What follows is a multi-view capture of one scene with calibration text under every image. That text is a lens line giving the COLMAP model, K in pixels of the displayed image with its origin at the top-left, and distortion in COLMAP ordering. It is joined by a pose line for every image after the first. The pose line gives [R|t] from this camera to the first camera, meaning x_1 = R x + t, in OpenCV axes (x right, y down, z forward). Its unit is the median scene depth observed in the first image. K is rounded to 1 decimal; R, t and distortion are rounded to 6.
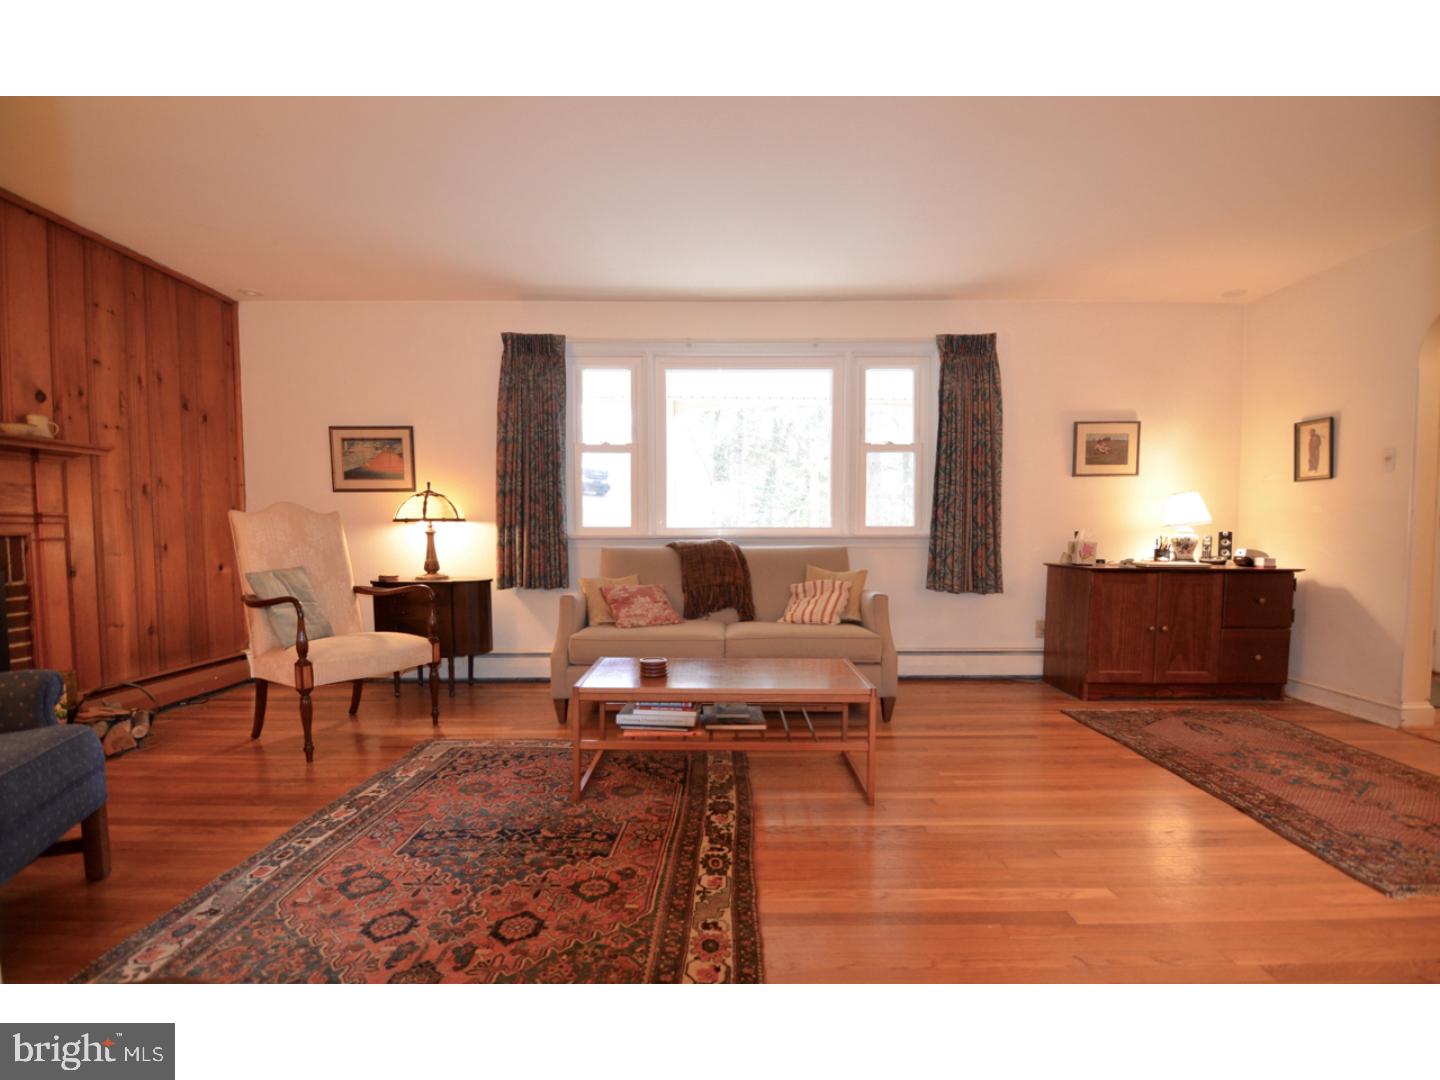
lens RADIAL K [[735.8, 0, 720.0], [0, 735.8, 540.0], [0, 0, 1]] dist [-0.010459, -0.001793]
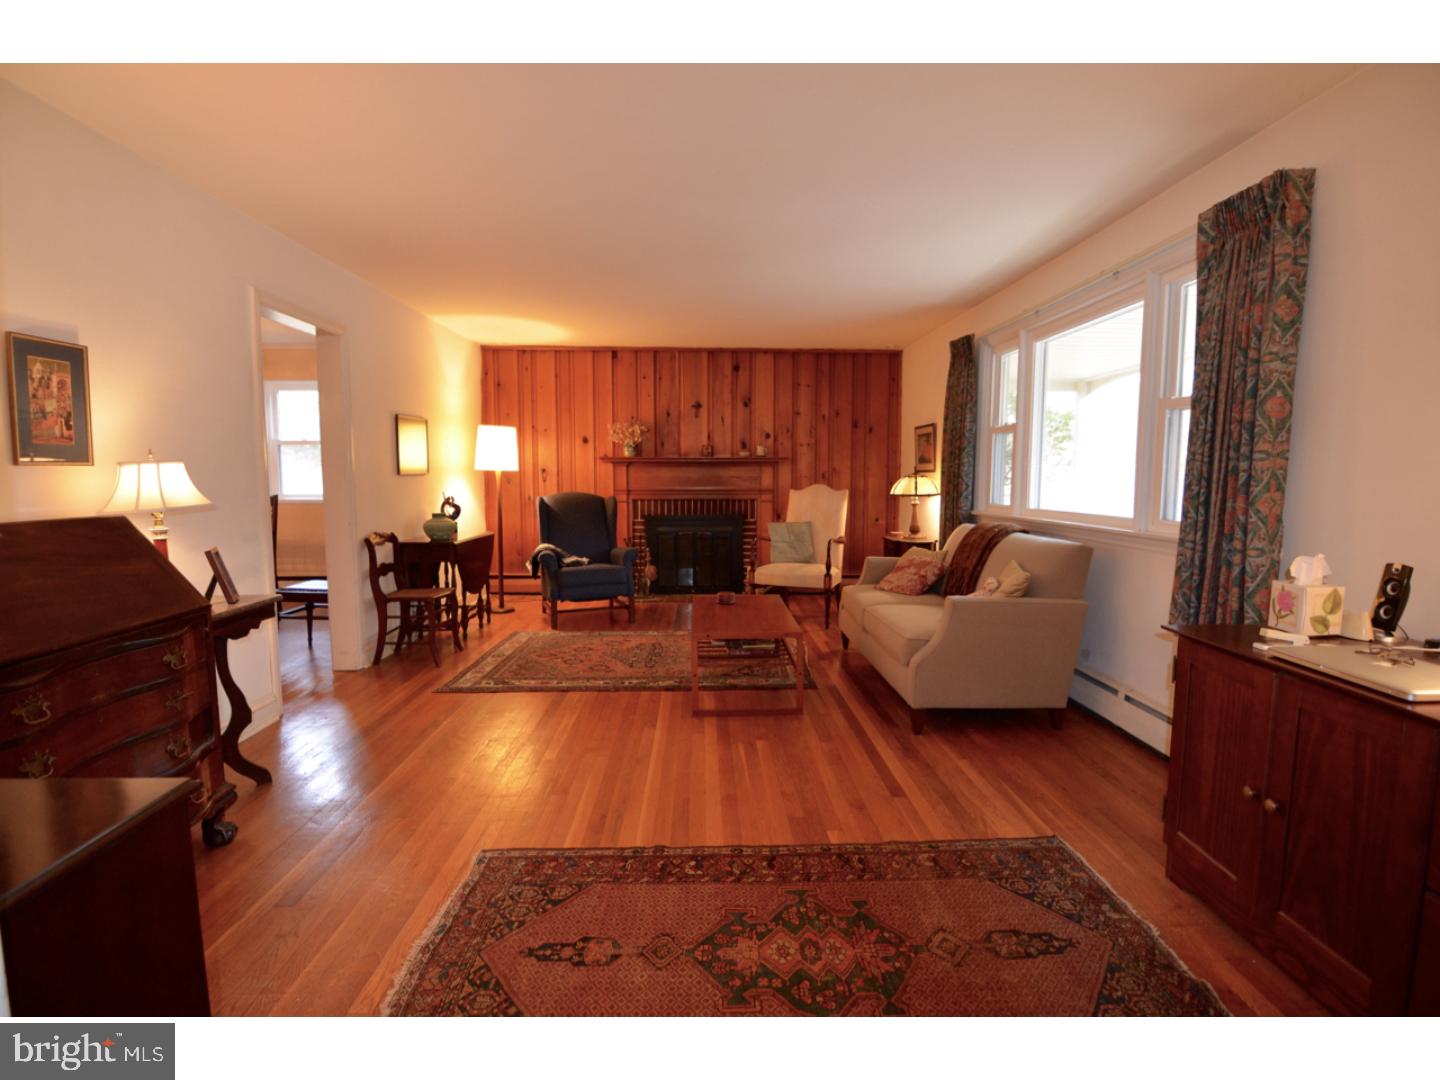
lens RADIAL K [[735.8, 0, 720.0], [0, 735.8, 540.0], [0, 0, 1]] dist [-0.010459, -0.001793]
pose [[-0.008643, 0.092461, -0.995679, 1.057833], [-0.014251, 0.995604, 0.092577, -0.070957], [0.999861, 0.014990, -0.007288, 0.710516]]
